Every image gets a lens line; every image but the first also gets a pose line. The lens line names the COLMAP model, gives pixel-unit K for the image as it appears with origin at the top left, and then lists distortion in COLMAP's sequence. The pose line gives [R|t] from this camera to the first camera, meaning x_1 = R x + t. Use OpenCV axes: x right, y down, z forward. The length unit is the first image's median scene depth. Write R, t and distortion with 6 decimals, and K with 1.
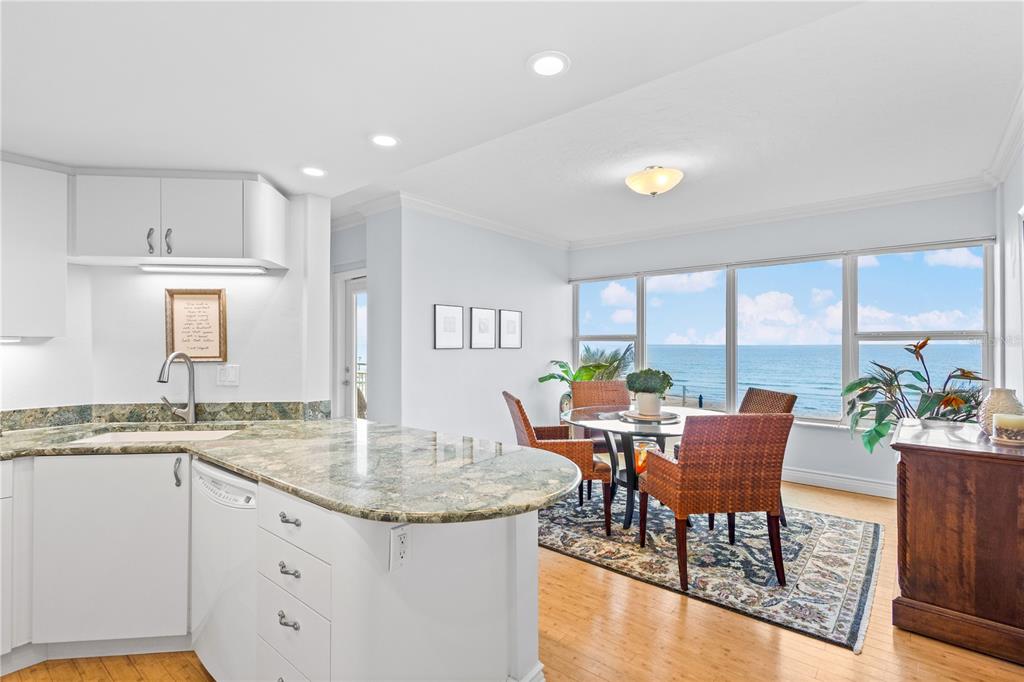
lens RADIAL K [[479.9, 0, 512.0], [0, 479.9, 341.0], [0, 0, 1]] dist [0.009477, 0.000130]
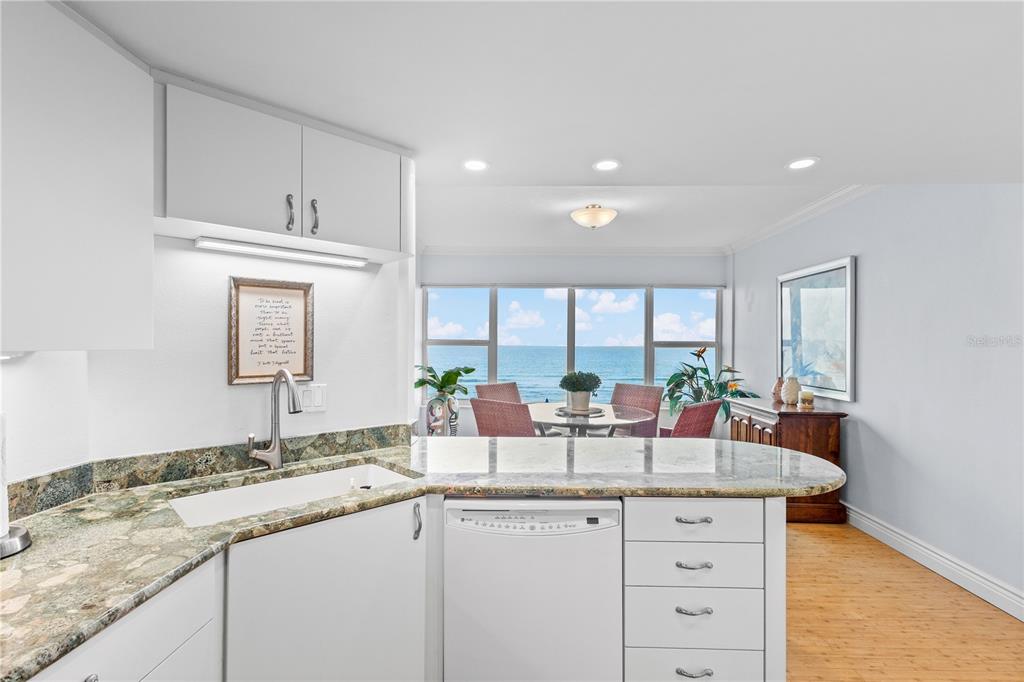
lens RADIAL K [[482.9, 0, 518.5], [0, 482.9, 345.2], [0, 0, 1]] dist [0.009127, 0.000006]
pose [[0.782940, 0.003679, 0.622086, -0.816216], [-0.009104, 0.999943, 0.005545, -0.018784], [-0.622030, -0.010005, 0.782929, 0.212521]]
